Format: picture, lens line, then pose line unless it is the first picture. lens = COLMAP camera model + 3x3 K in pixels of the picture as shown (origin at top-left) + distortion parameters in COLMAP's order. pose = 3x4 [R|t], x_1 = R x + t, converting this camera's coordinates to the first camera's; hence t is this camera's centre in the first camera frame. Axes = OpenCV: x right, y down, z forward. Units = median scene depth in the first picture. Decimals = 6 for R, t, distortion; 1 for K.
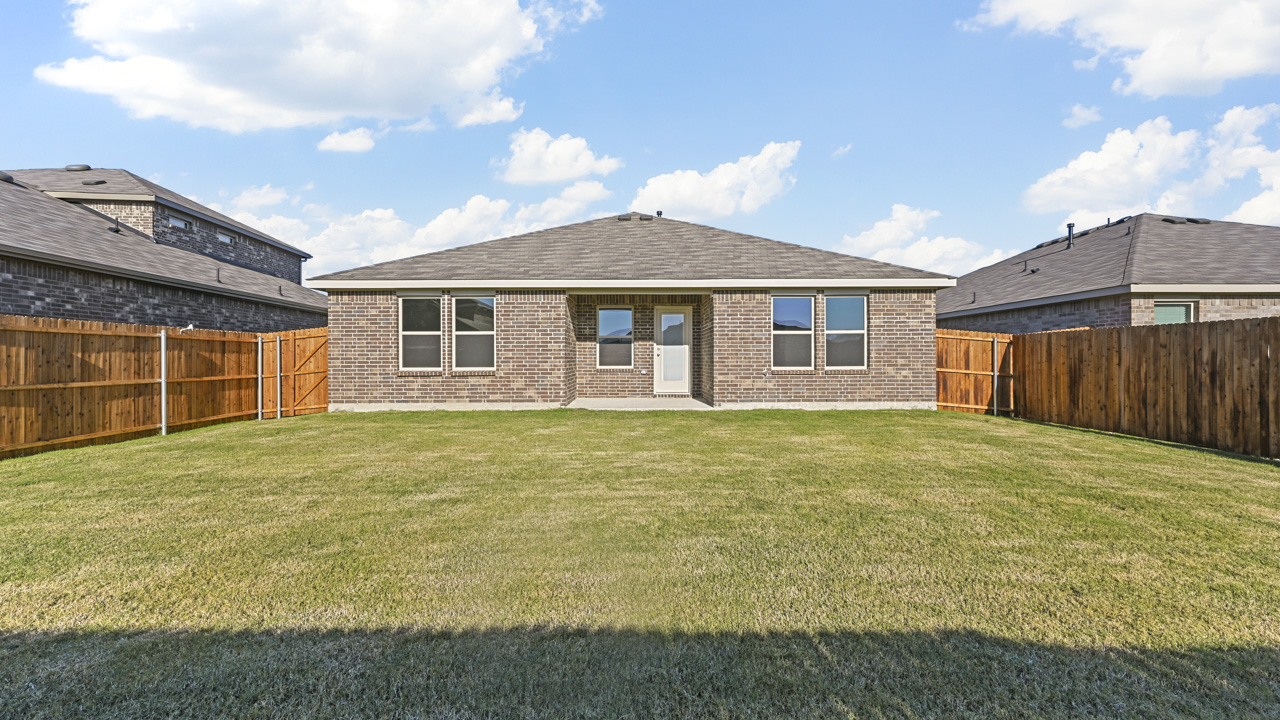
lens RADIAL K [[502.7, 0, 638.1], [0, 502.7, 363.1], [0, 0, 1]] dist [-0.000383, 0.000203]
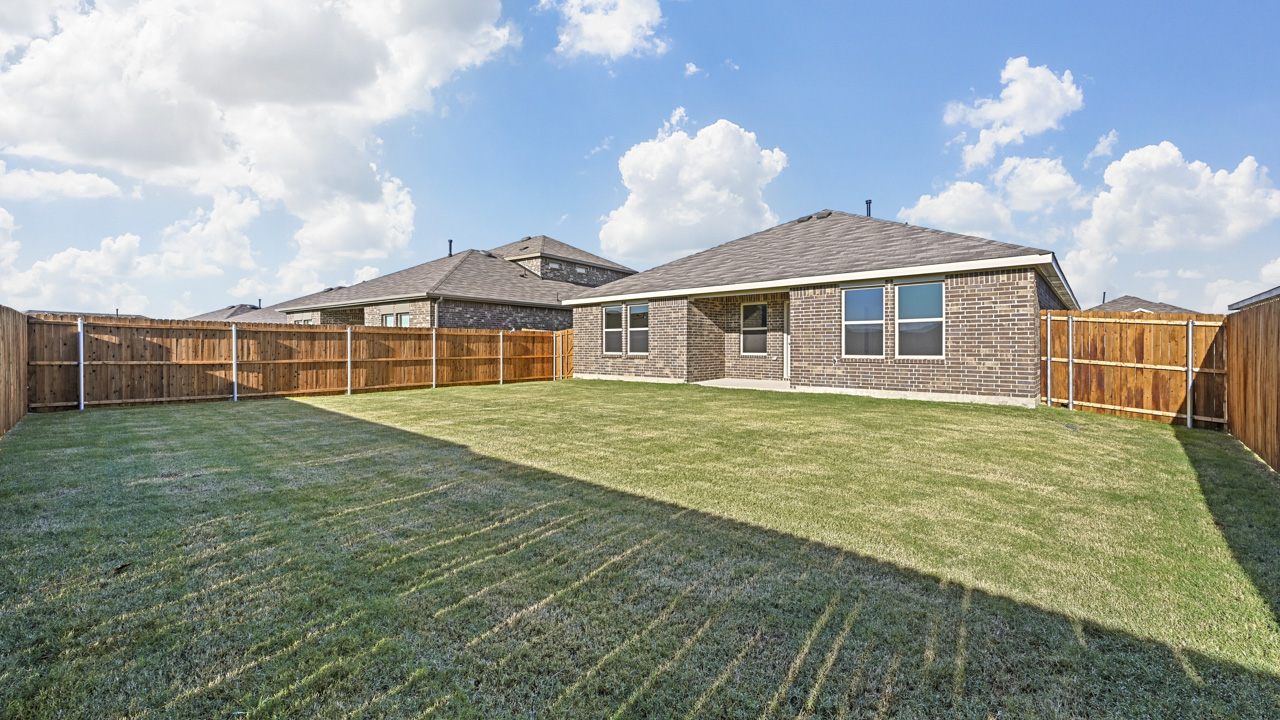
lens RADIAL K [[505.6, 0, 640.0], [0, 505.6, 360.0], [0, 0, 1]] dist [0.000444, 0.000149]
pose [[0.737409, 0.020992, -0.675120, 0.679768], [-0.008754, 0.999730, 0.021523, -0.001335], [0.675389, -0.009961, 0.737394, -0.090422]]
